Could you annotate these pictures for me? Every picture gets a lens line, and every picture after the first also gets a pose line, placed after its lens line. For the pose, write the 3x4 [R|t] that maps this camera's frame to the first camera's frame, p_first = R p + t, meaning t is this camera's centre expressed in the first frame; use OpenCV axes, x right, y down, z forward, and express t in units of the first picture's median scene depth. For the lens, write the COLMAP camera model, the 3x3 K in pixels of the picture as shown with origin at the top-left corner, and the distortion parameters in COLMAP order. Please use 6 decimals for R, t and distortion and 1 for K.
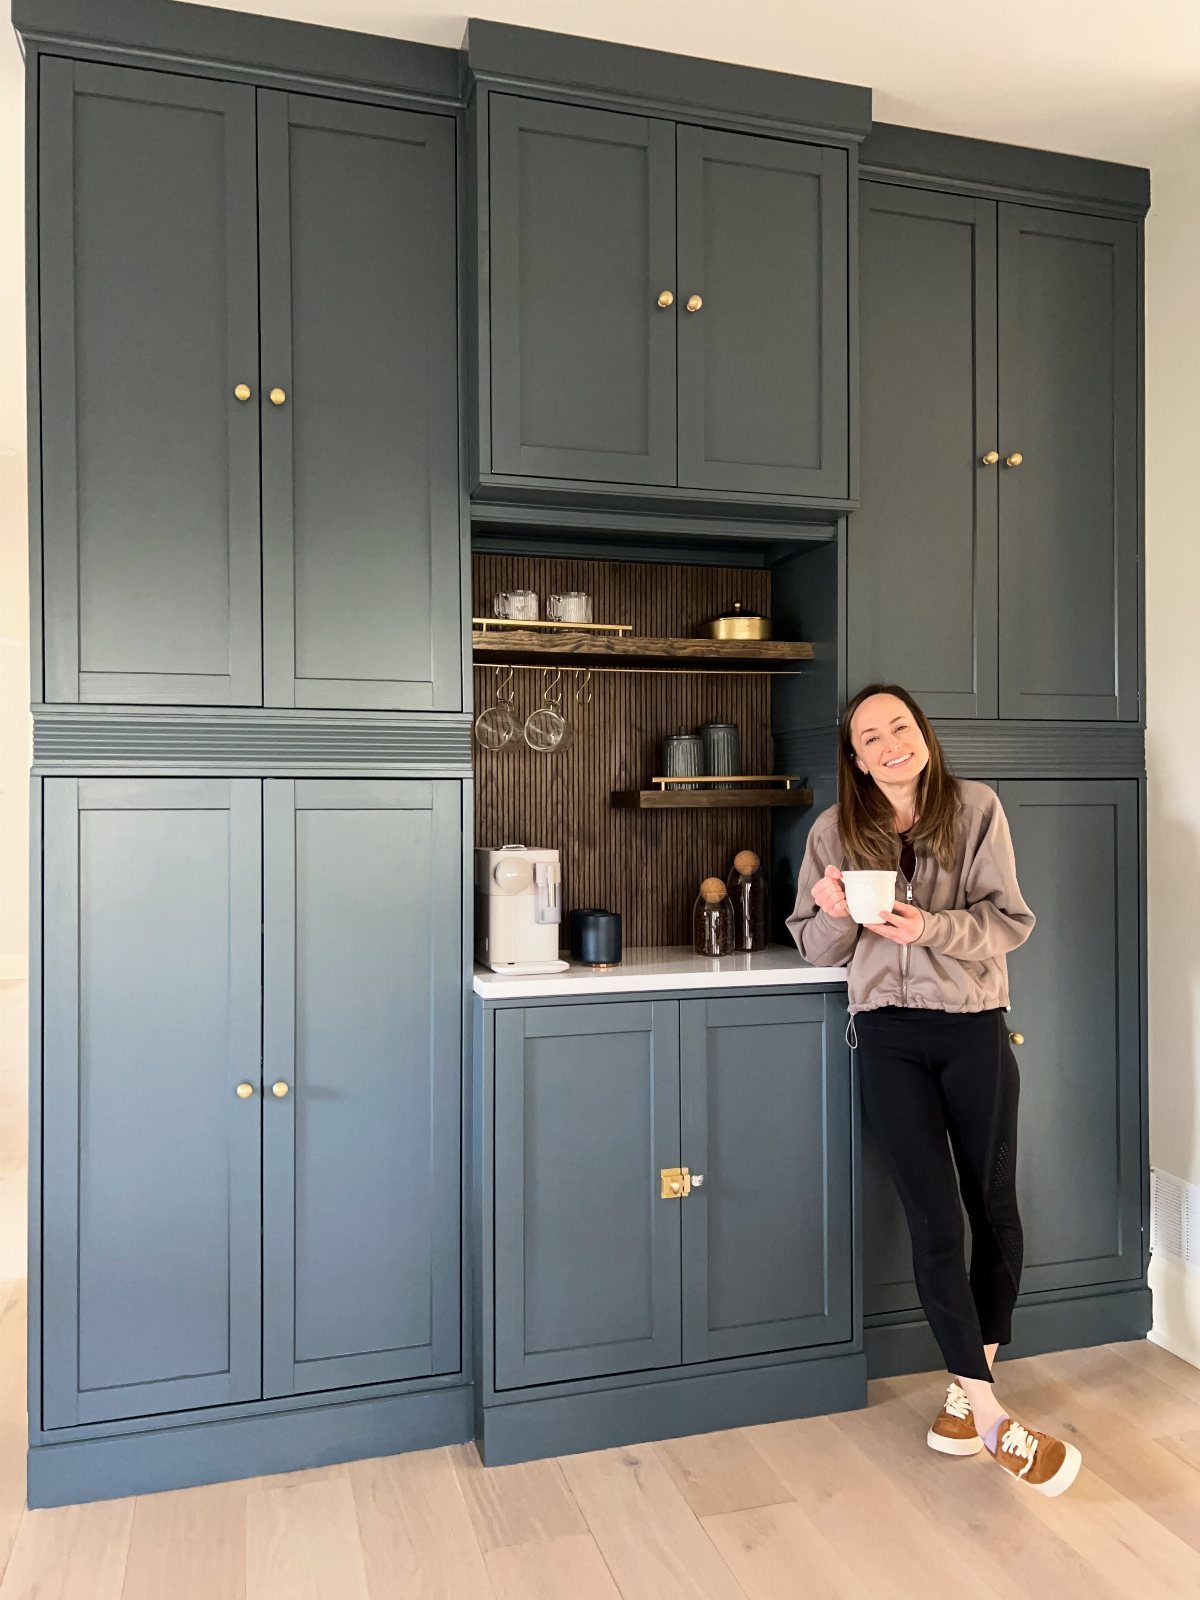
lens RADIAL K [[1235.7, 0, 600.0], [0, 1235.7, 800.0], [0, 0, 1]] dist [-0.000499, -0.000028]
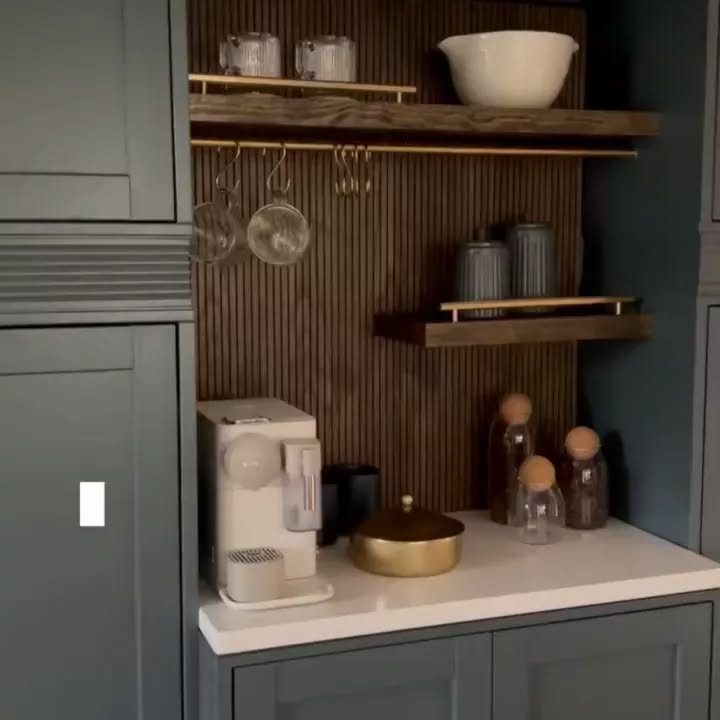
lens RADIAL K [[1147.4, 0, 360.0], [0, 1147.4, 360.0], [0, 0, 1]] dist [0.036231, 0.042752]
pose [[0.997558, -0.006779, 0.069511, -0.052260], [-0.000333, 0.994806, 0.101788, -0.054796], [-0.069840, -0.101562, 0.992375, 0.349730]]
